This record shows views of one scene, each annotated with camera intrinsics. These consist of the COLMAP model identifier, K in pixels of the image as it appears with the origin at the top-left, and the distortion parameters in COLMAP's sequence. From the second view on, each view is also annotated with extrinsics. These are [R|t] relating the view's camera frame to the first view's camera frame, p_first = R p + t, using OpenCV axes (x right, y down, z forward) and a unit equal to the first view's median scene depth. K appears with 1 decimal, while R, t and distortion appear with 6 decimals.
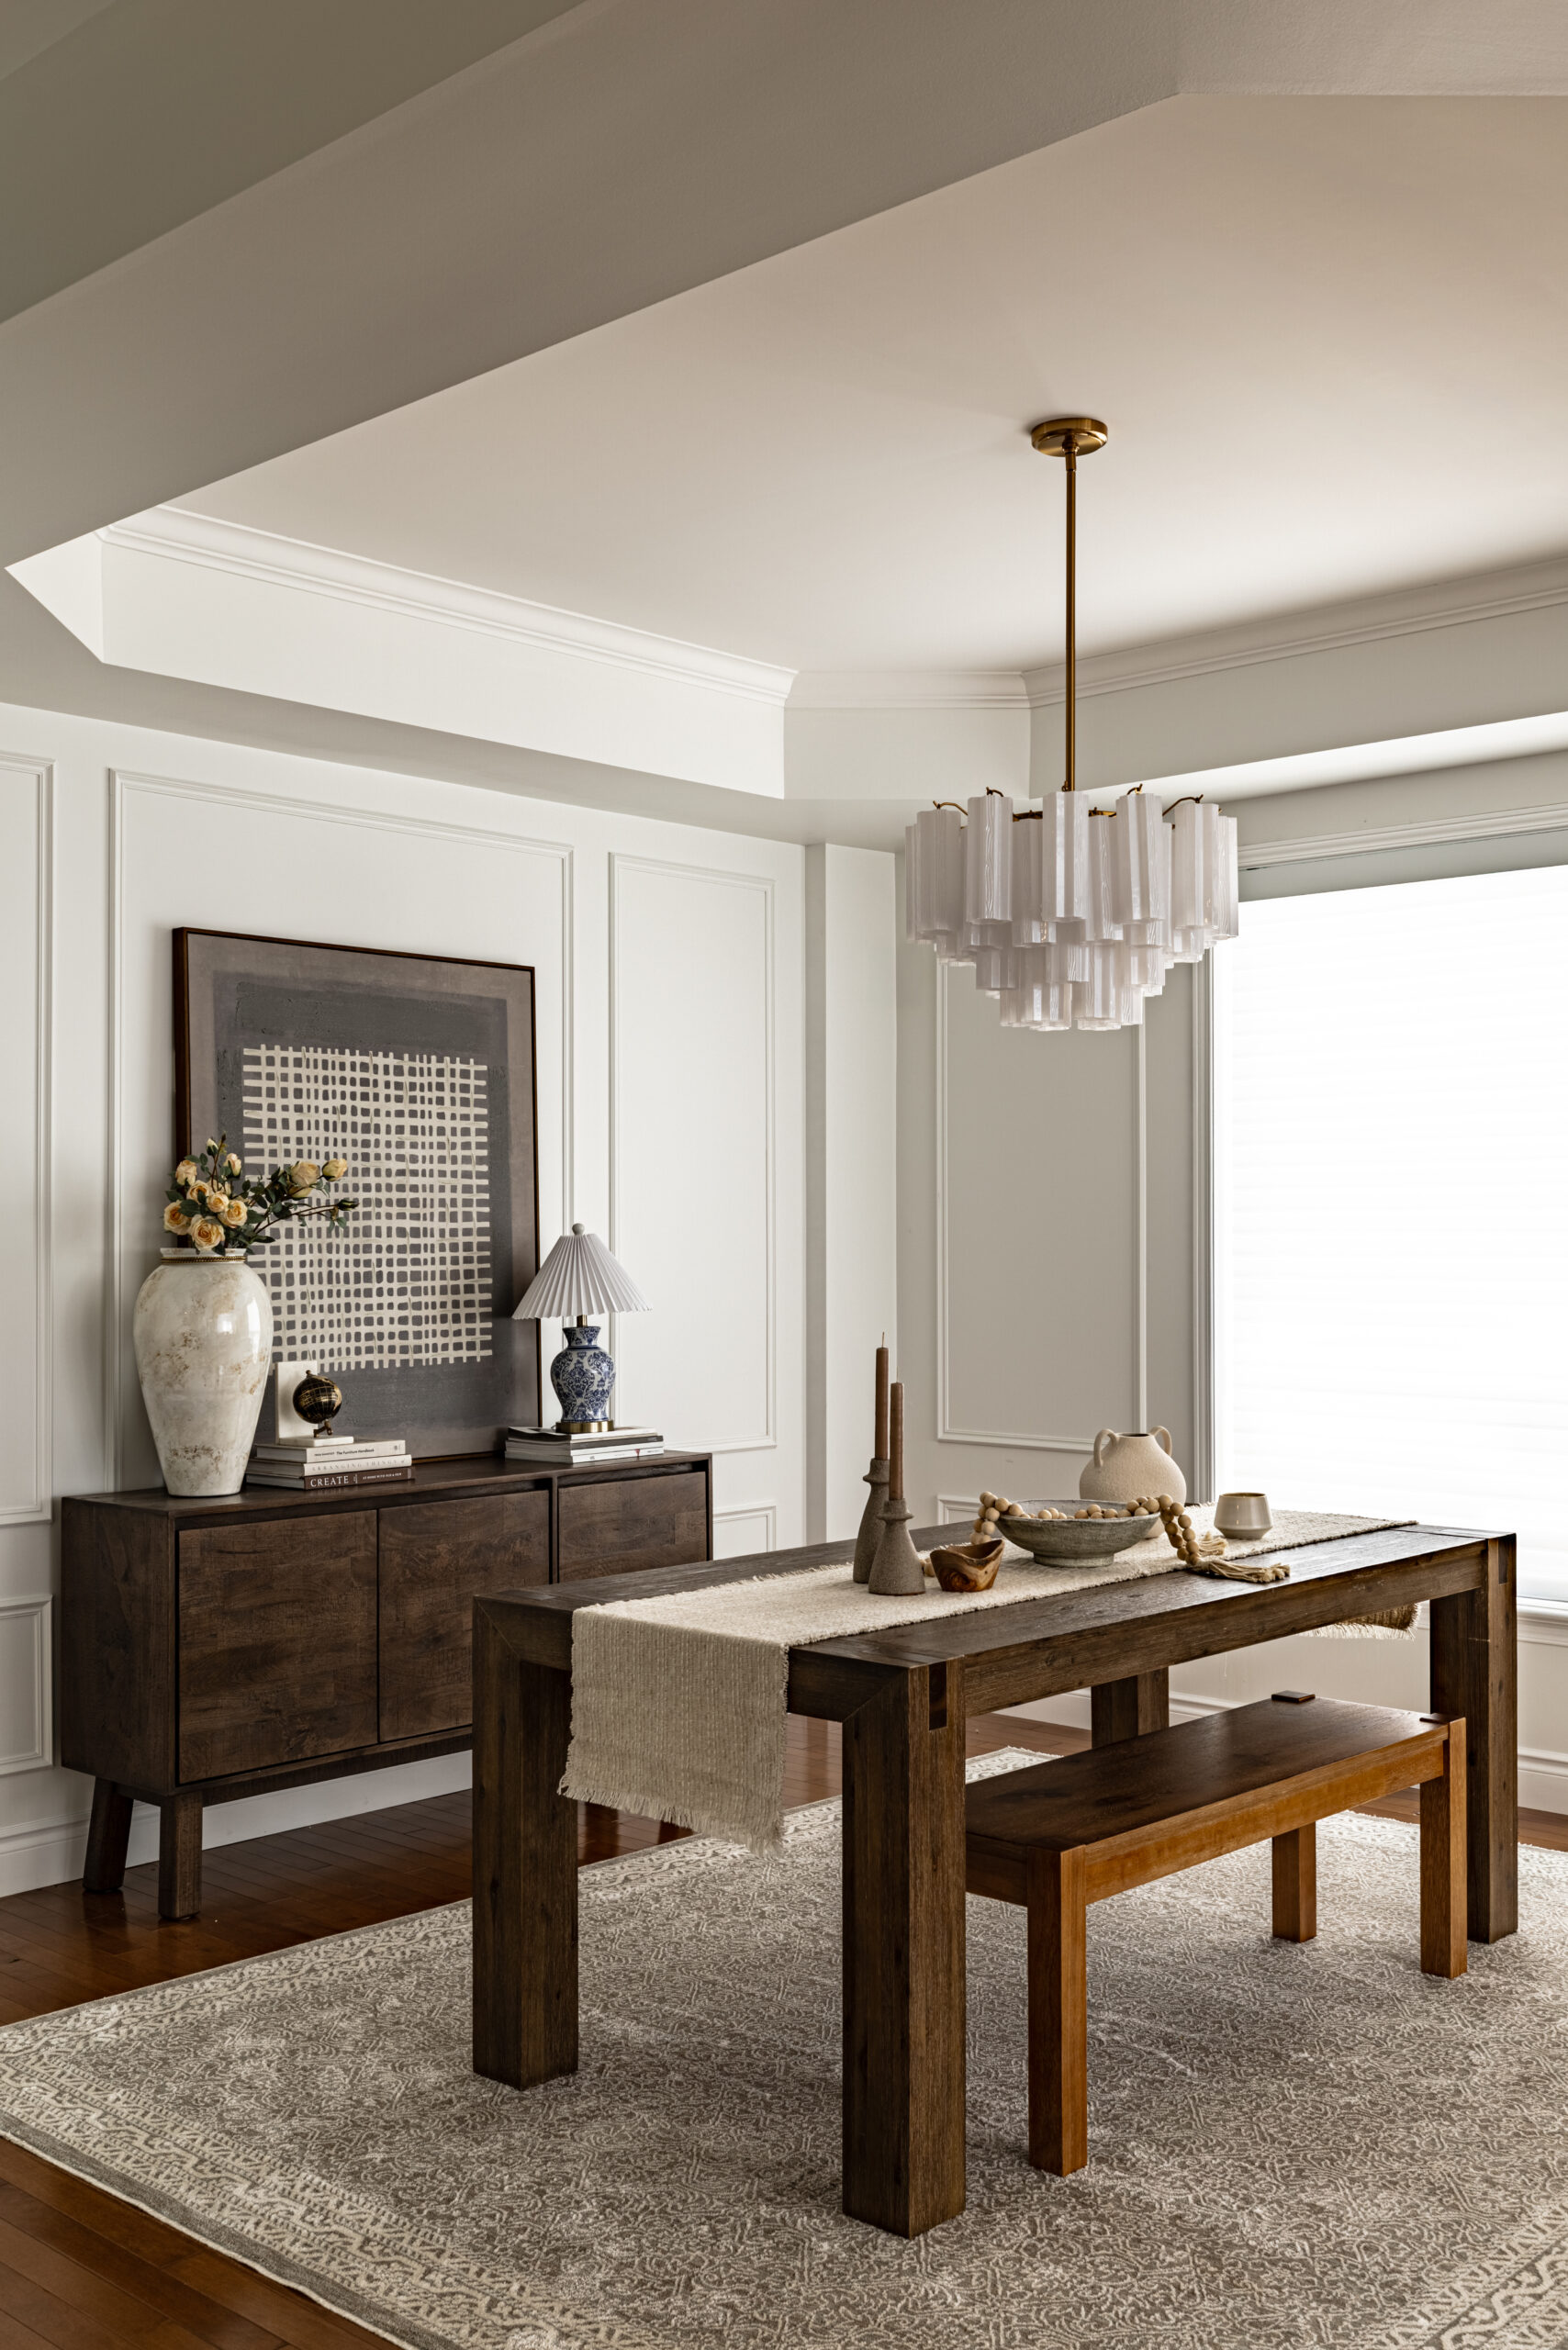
lens RADIAL K [[2374.1, 0, 784.0], [0, 2374.1, 1175.0], [0, 0, 1]] dist [0.039039, -0.007448]
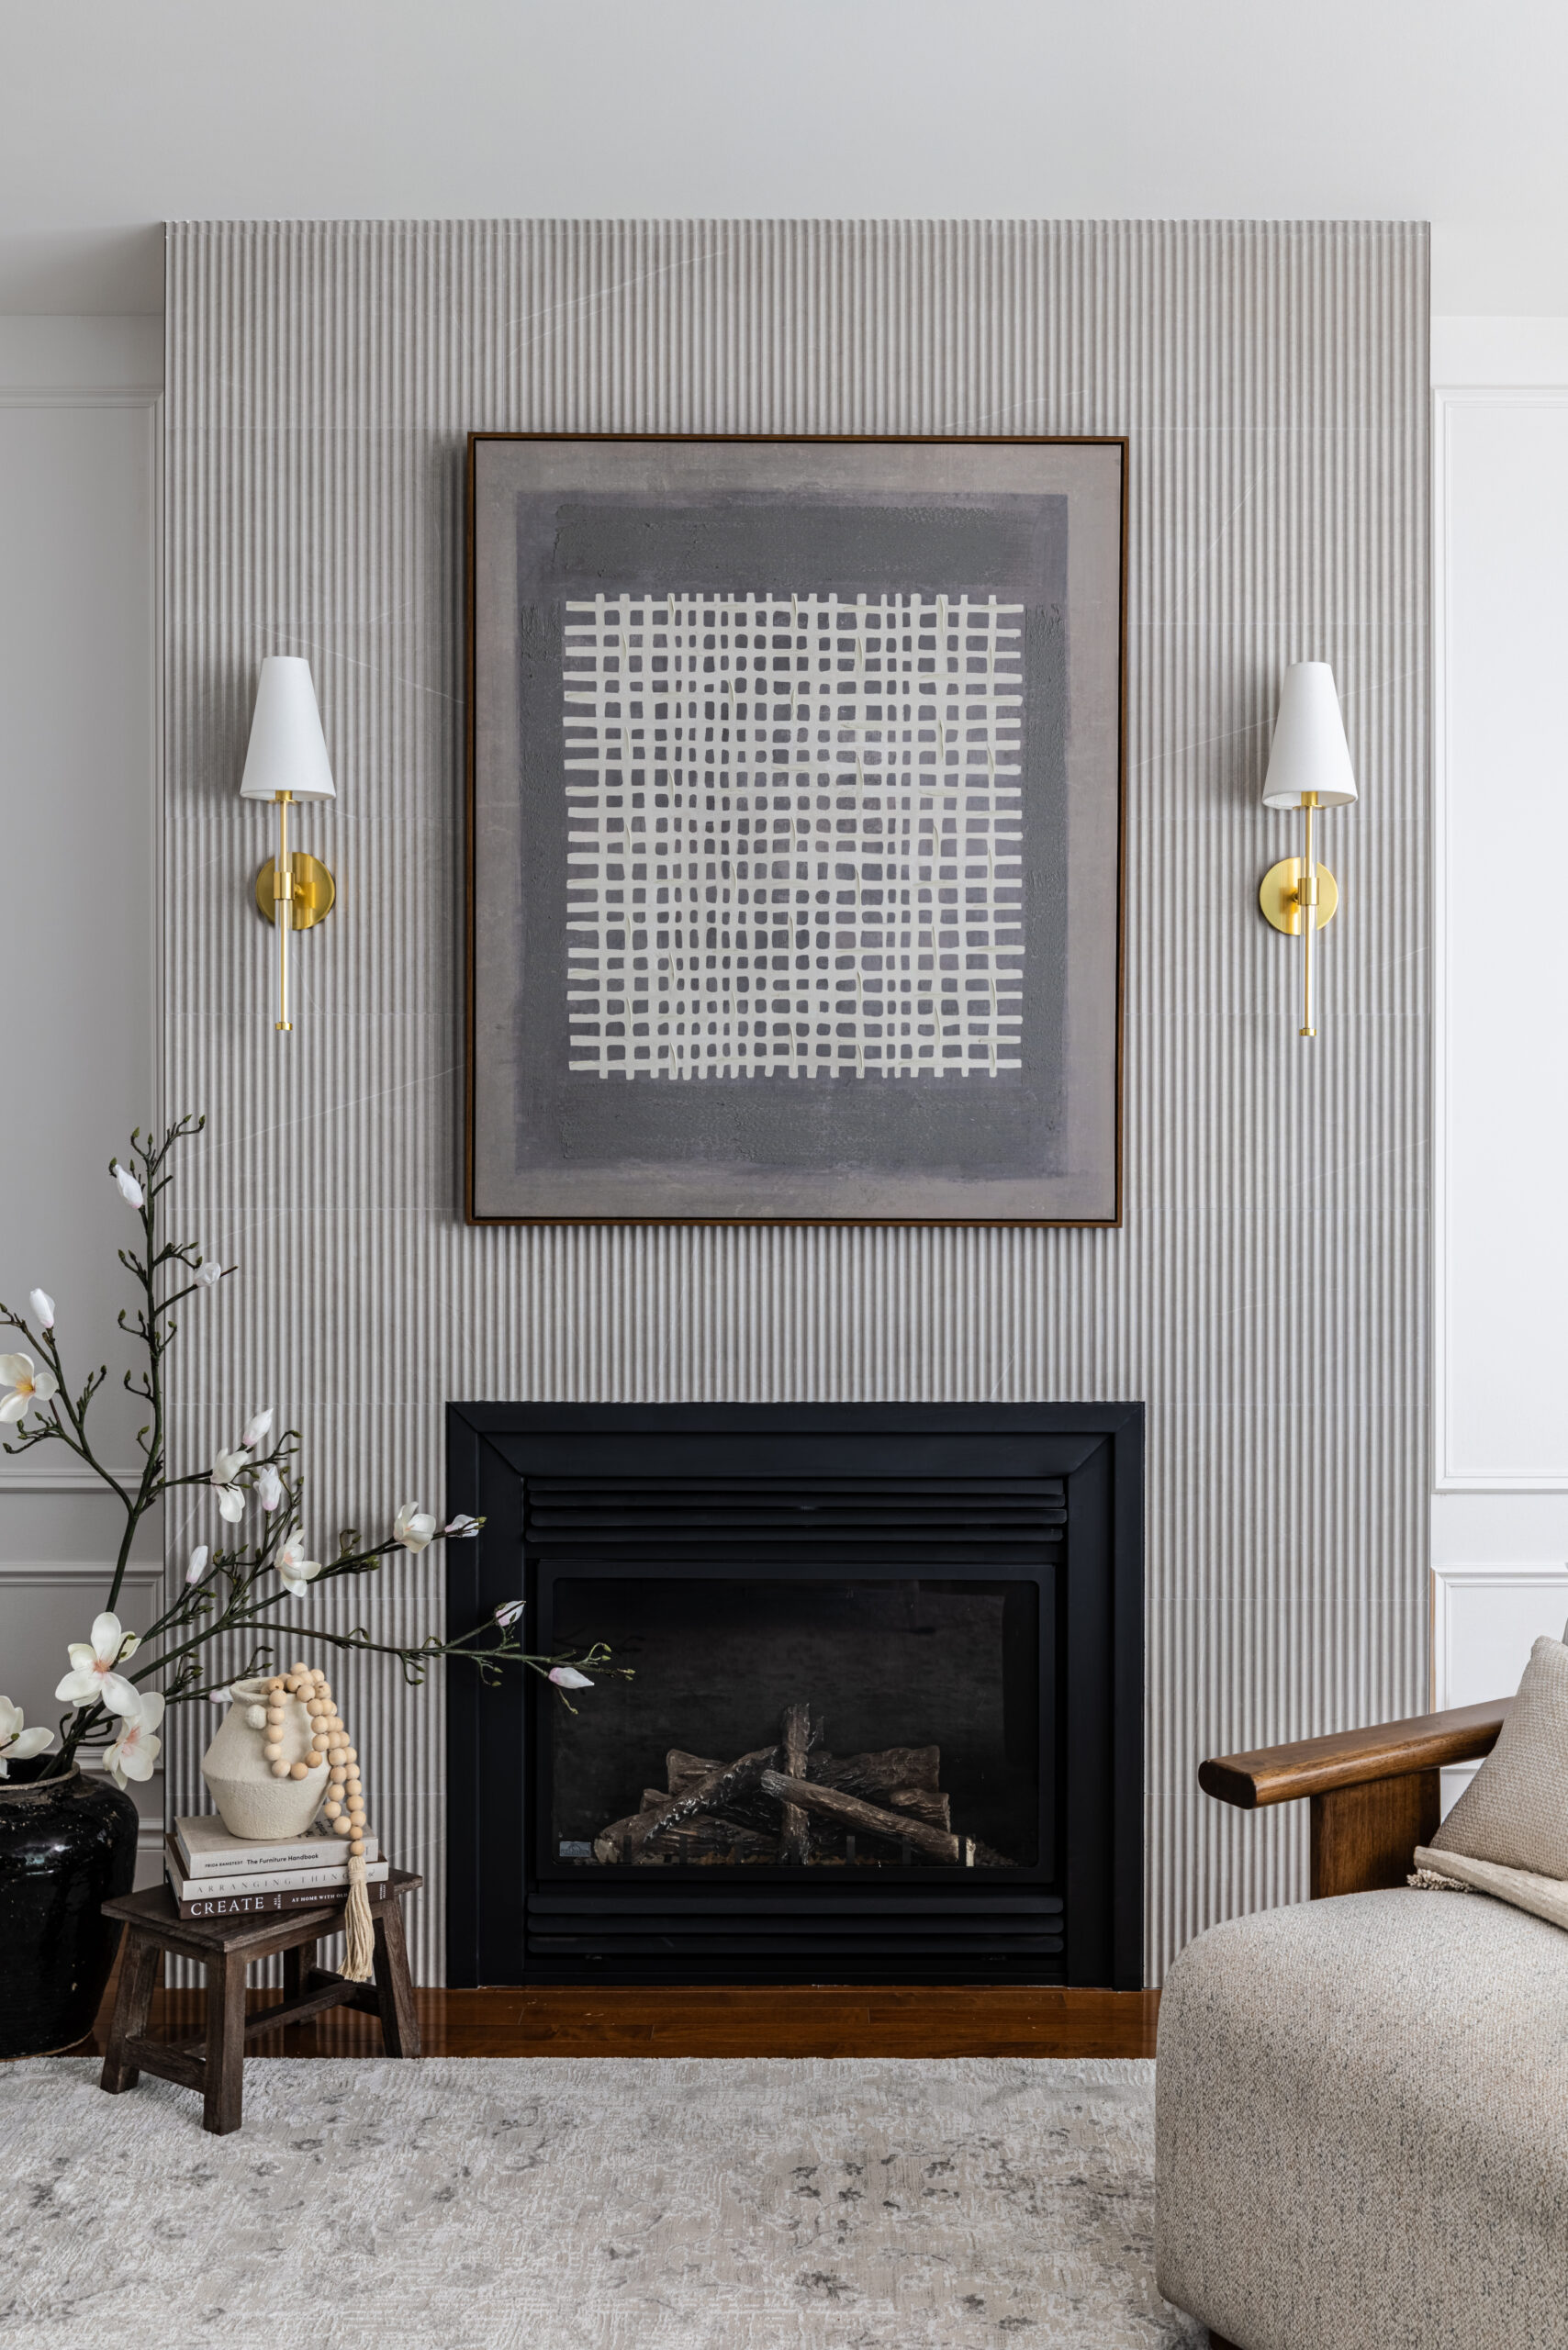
lens RADIAL K [[2360.6, 0, 667.1], [0, 2360.6, 1112.2], [0, 0, 1]] dist [0.026942, -0.093089]
pose [[0.670305, 0.039712, -0.741022, 0.289465], [0.011118, 0.997918, 0.063537, 0.048477], [0.742002, -0.050828, 0.668468, 0.530890]]
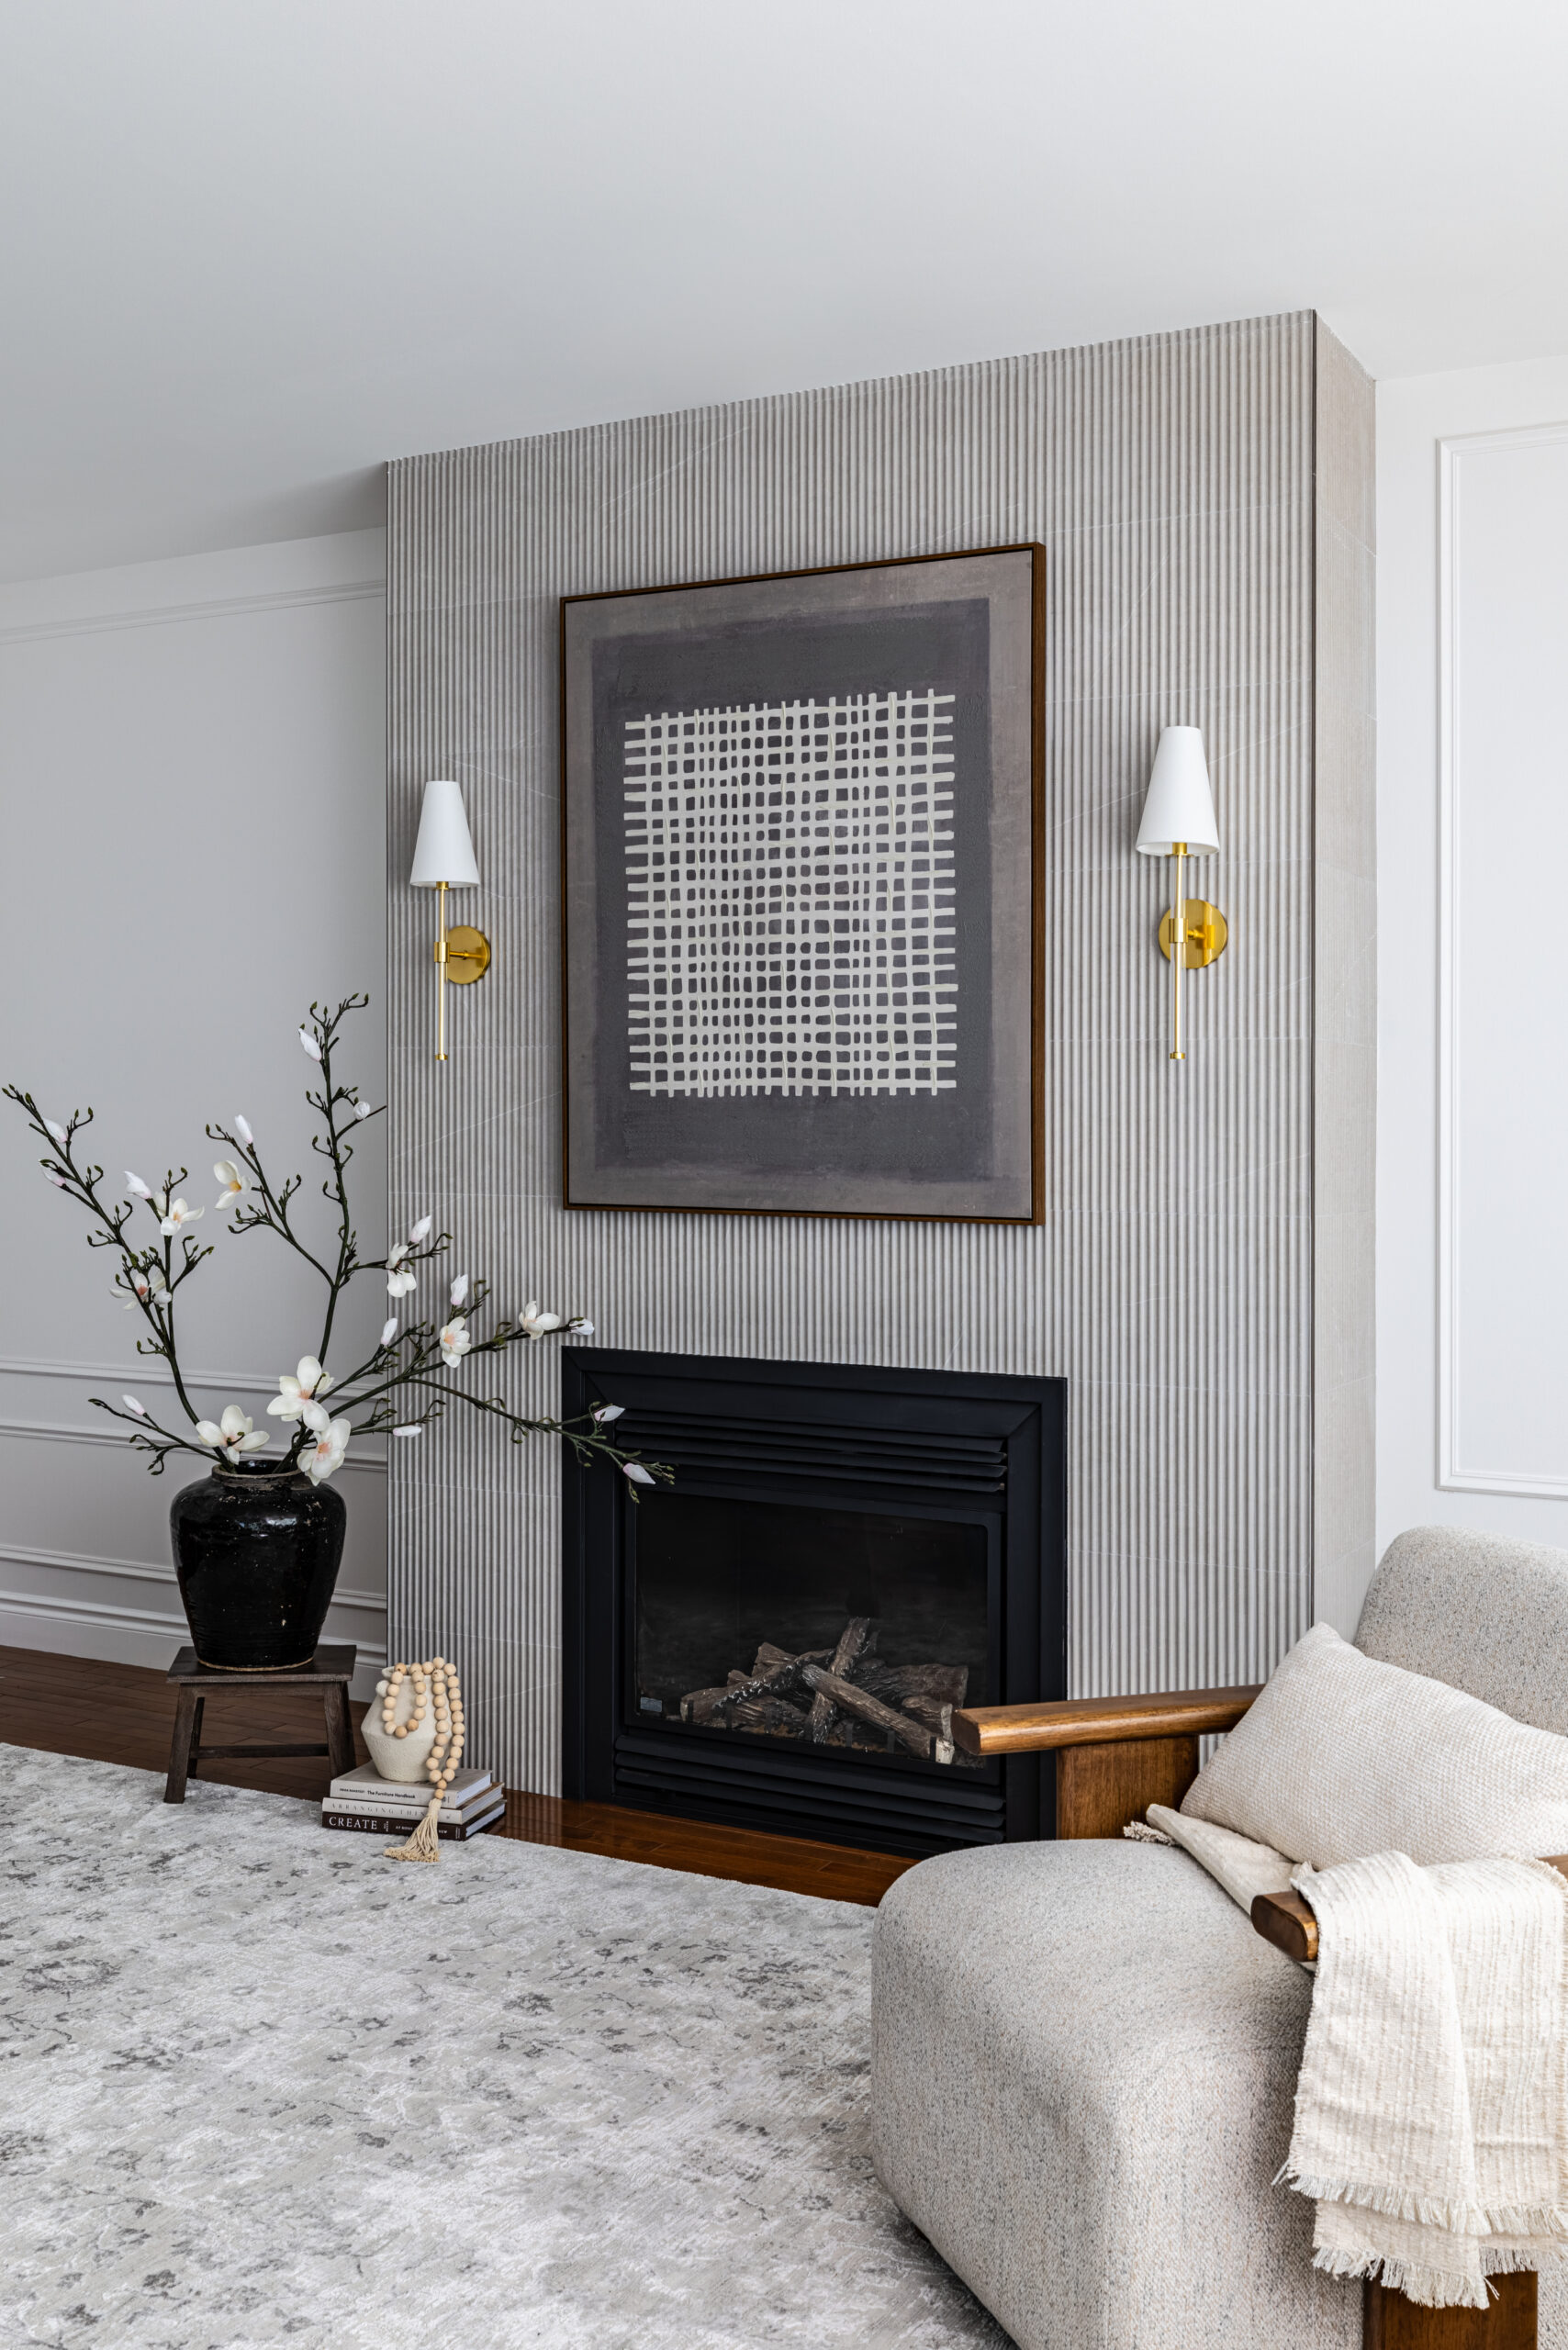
lens RADIAL K [[2356.0, 0, 659.6], [0, 2356.0, 1119.8], [0, 0, 1]] dist [0.025993, -0.095534]
pose [[0.208698, 0.045724, -0.976911, 0.600253], [0.038161, 0.997765, 0.054852, 0.043498], [0.977235, -0.048728, 0.206486, 0.785999]]
